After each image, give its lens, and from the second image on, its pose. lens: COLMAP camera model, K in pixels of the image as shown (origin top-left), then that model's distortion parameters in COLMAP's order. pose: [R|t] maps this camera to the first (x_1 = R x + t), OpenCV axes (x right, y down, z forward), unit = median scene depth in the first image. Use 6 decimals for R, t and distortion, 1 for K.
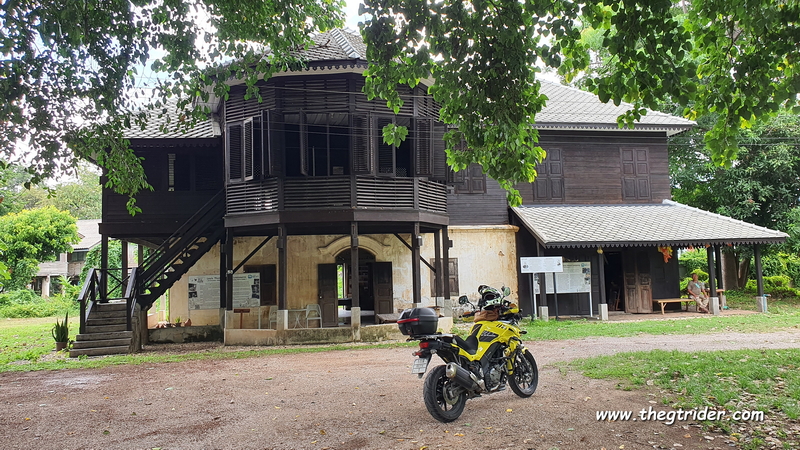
lens RADIAL K [[623.4, 0, 399.2], [0, 623.4, 224.4], [0, 0, 1]] dist [0.021703, -0.006264]
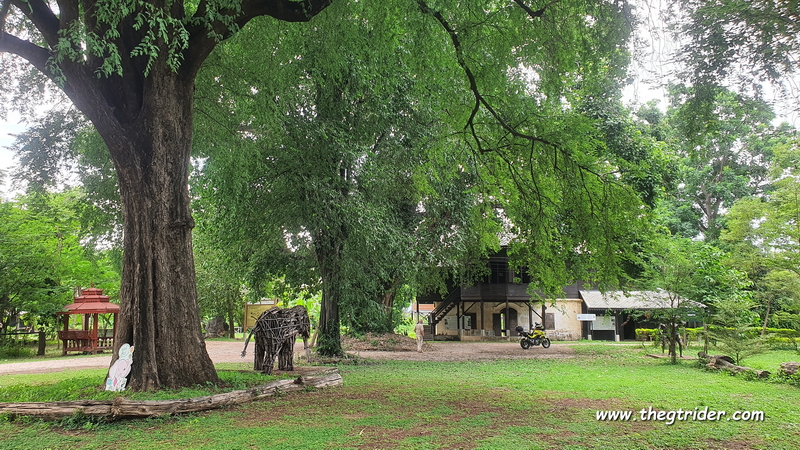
lens RADIAL K [[623.4, 0, 378.3], [0, 623.4, 224.4], [0, 0, 1]] dist [0.021703, -0.006264]
pose [[0.959640, -0.004915, -0.281188, 0.135829], [-0.013537, 0.997881, -0.063640, -0.128680], [0.280905, 0.064878, 0.957540, -1.567595]]
